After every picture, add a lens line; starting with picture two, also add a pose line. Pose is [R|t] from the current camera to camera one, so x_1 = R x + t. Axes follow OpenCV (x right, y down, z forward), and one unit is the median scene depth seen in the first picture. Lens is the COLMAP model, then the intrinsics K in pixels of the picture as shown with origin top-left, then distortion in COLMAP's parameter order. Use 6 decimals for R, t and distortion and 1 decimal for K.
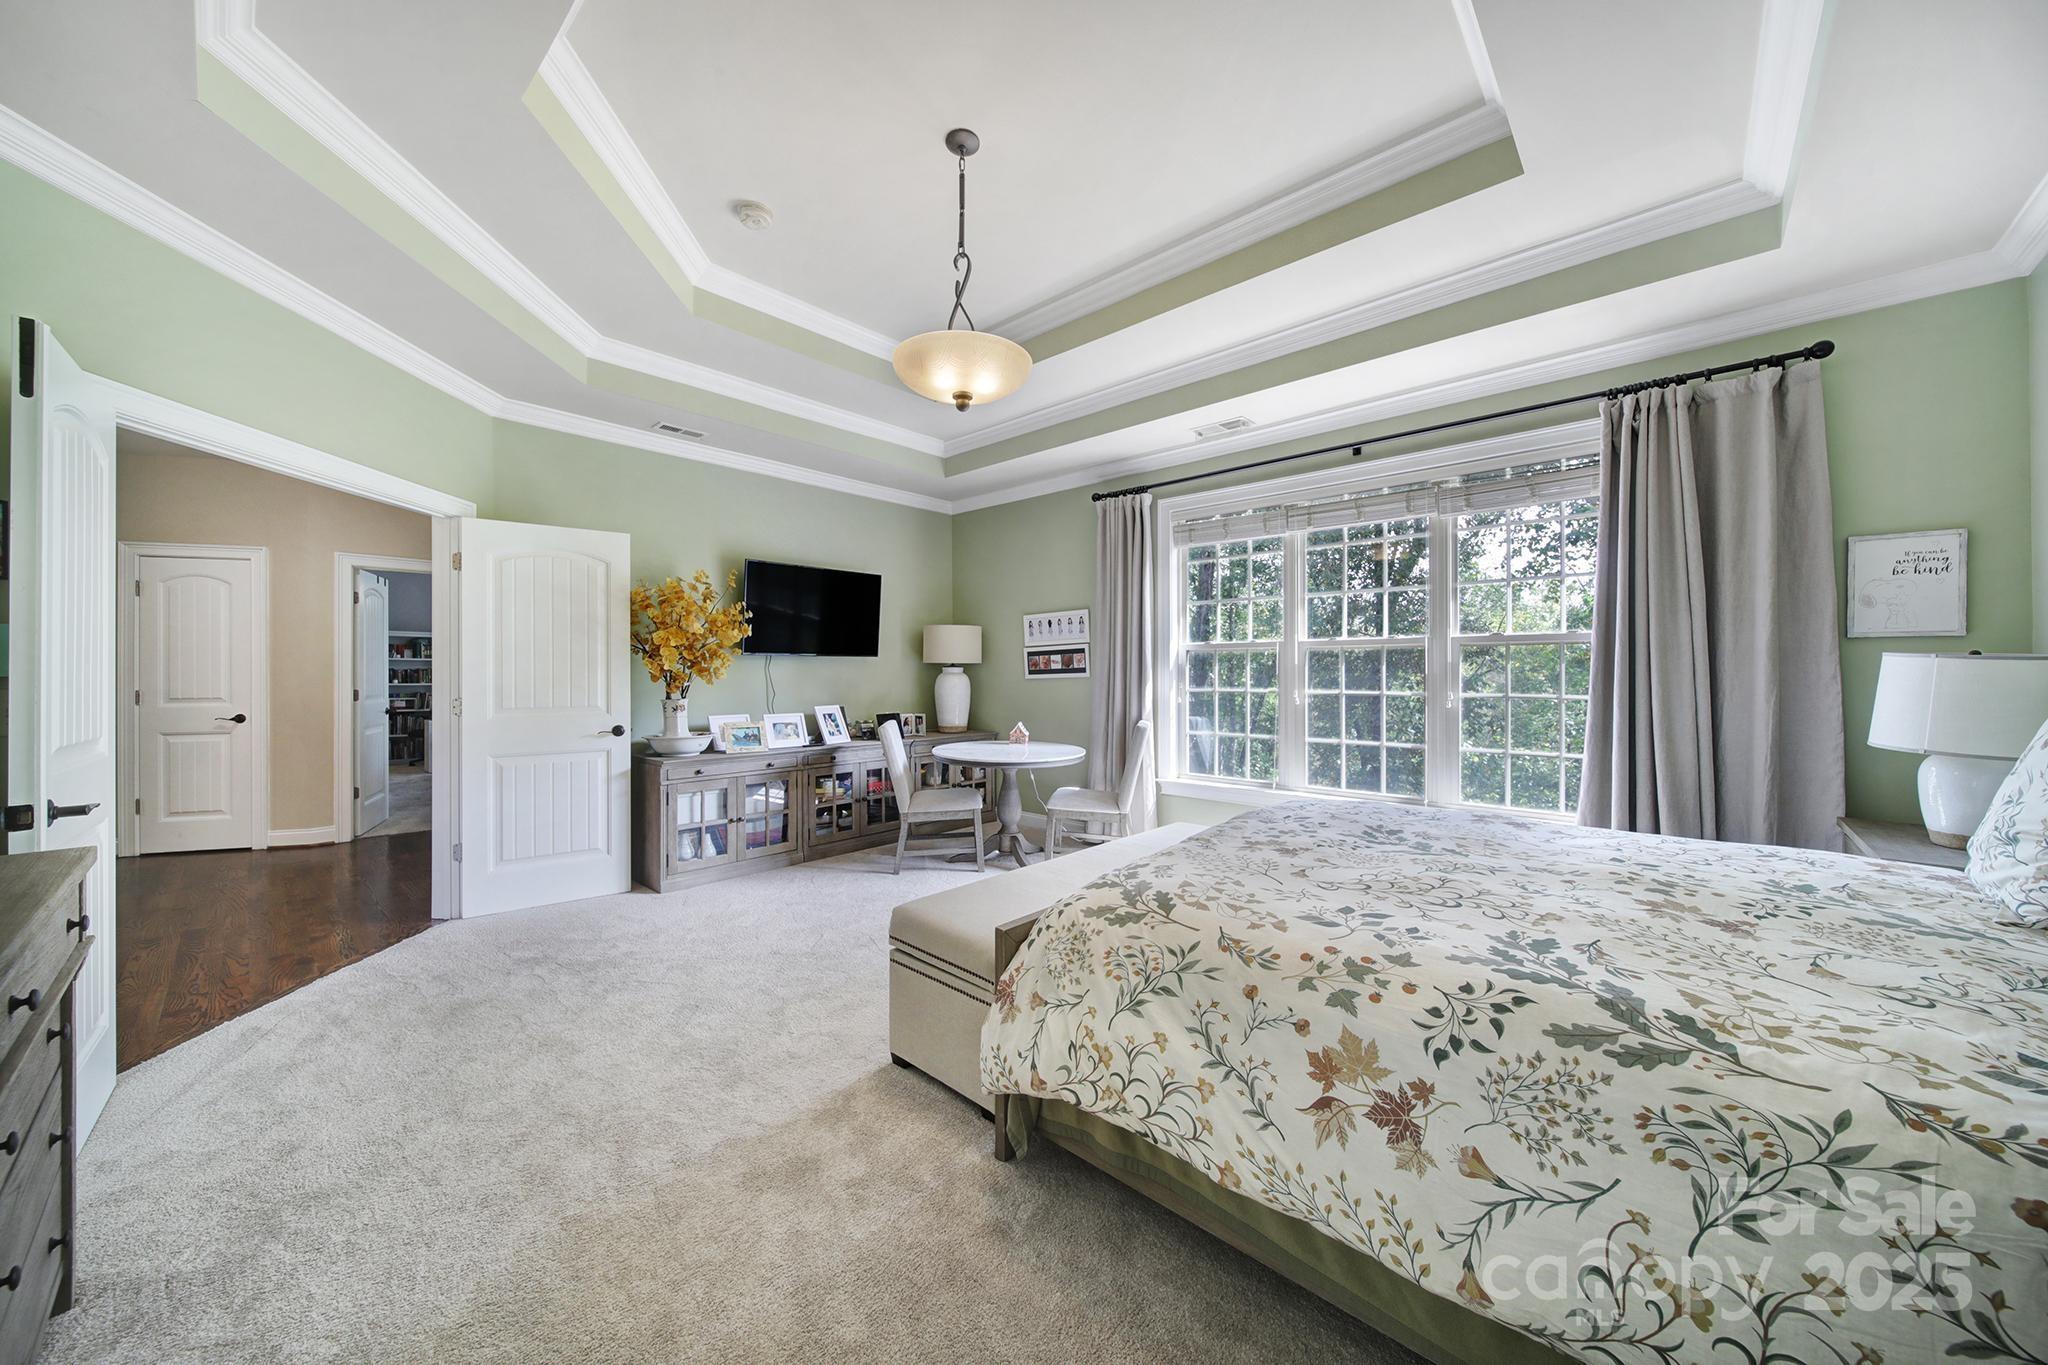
lens RADIAL K [[726.2, 0, 1029.2], [0, 726.2, 678.4], [0, 0, 1]] dist [-0.000528, -0.000039]
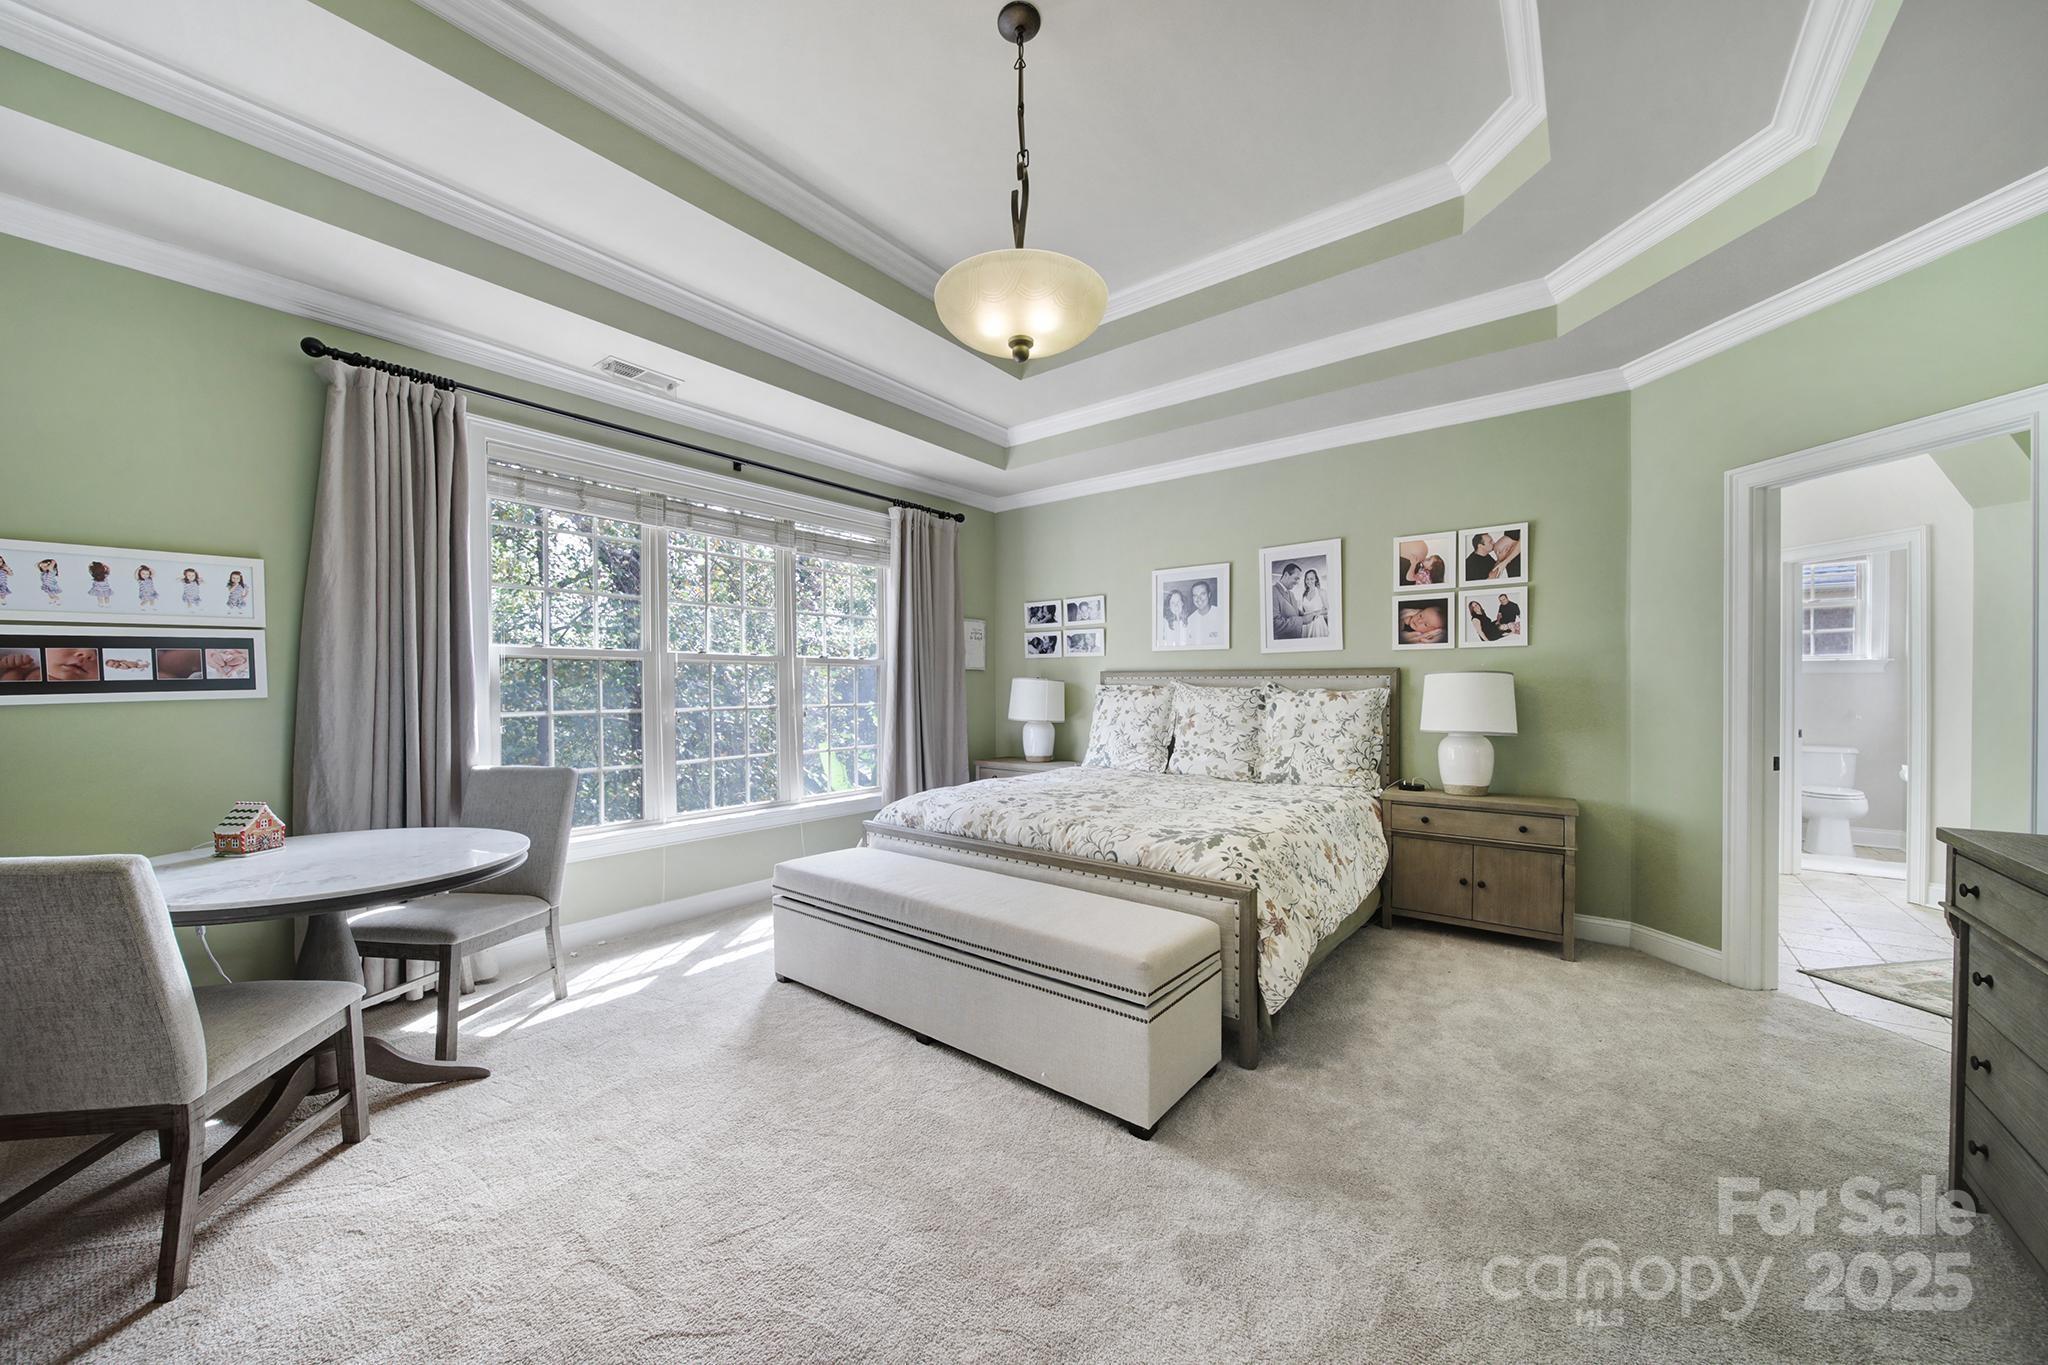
lens RADIAL K [[726.2, 0, 1030.7], [0, 726.2, 688.7], [0, 0, 1]] dist [-0.000528, -0.000039]
pose [[-0.069674, -0.007848, 0.997539, -0.442644], [-0.000039, 0.999969, 0.007864, -0.012168], [-0.997570, 0.000509, -0.069672, 0.515688]]
